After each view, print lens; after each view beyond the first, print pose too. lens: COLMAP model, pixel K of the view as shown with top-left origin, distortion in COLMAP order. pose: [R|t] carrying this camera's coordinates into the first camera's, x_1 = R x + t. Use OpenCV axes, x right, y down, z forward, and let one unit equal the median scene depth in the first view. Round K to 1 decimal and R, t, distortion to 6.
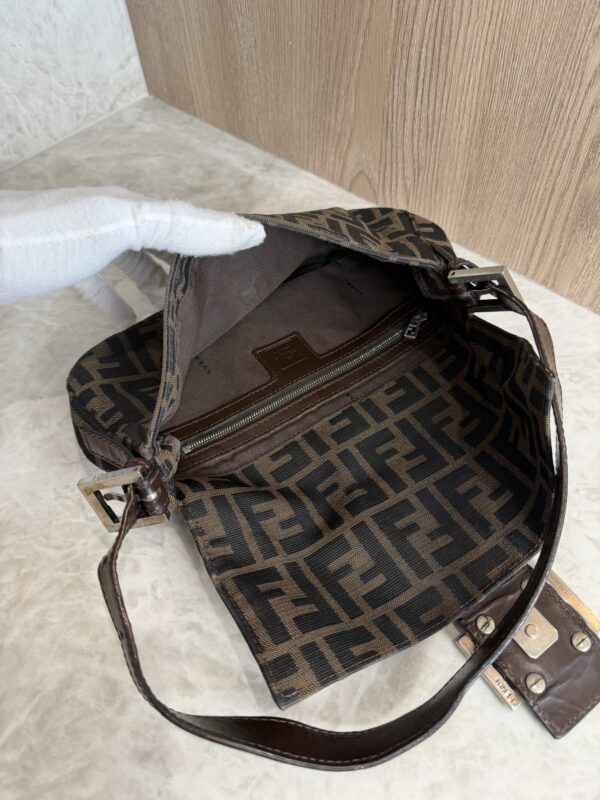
lens RADIAL K [[589.6, 0, 300.0], [0, 589.6, 397.2], [0, 0, 1]] dist [-0.039146, 0.013027]
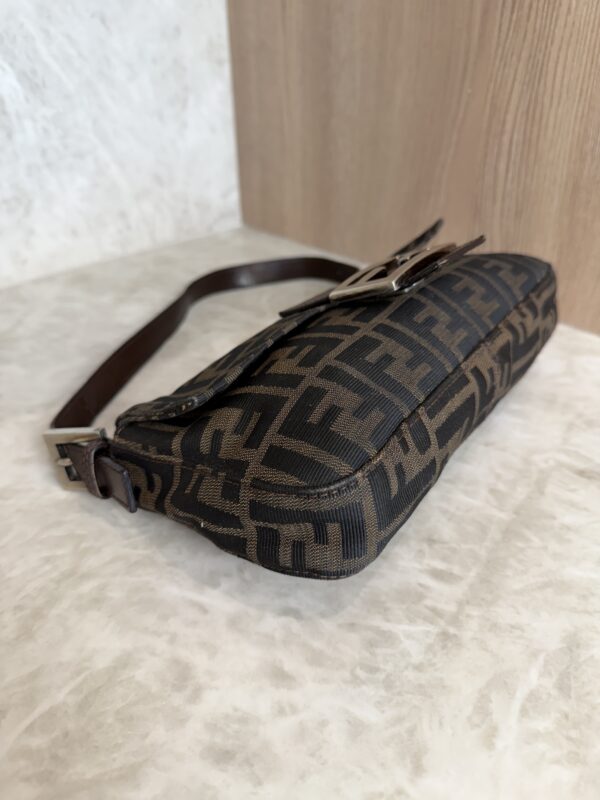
lens RADIAL K [[597.2, 0, 297.5], [0, 597.2, 396.8], [0, 0, 1]] dist [-0.063375, 0.027430]
pose [[0.996660, 0.062304, -0.052797, -0.099398], [-0.077634, 0.923446, -0.375793, 0.282549], [0.025342, 0.378636, 0.925199, 0.105911]]
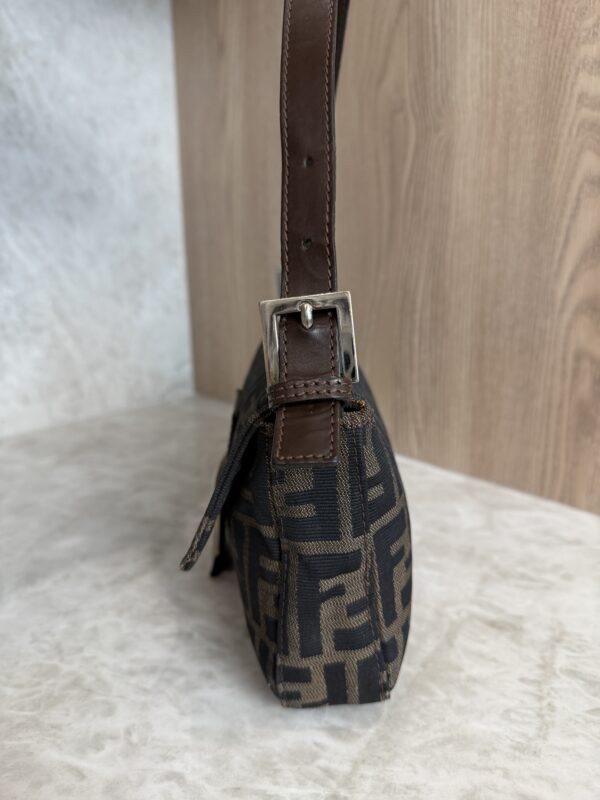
lens RADIAL K [[599.5, 0, 300.8], [0, 599.5, 397.6], [0, 0, 1]] dist [-0.048228, 0.010382]
pose [[0.998779, 0.043444, -0.023501, -0.017550], [-0.048592, 0.778868, -0.625303, 0.317161], [-0.008861, 0.625681, 0.780028, 0.084966]]
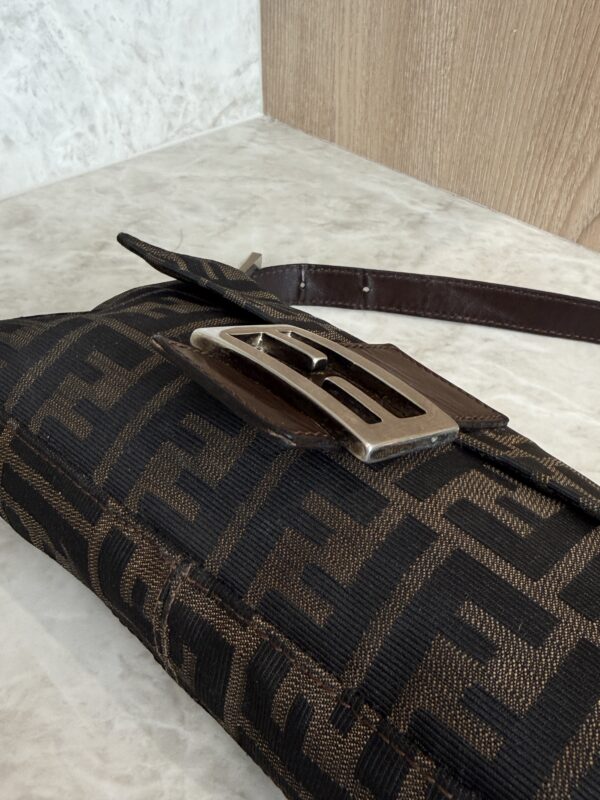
lens RADIAL K [[811.0, 0, 296.0], [0, 811.0, 342.7], [0, 0, 1]] dist [-0.003140, -0.010009]
pose [[0.994711, 0.088920, -0.051413, -0.196218], [-0.100516, 0.945692, -0.309133, 0.077763], [0.021133, 0.312666, 0.949628, 0.181318]]
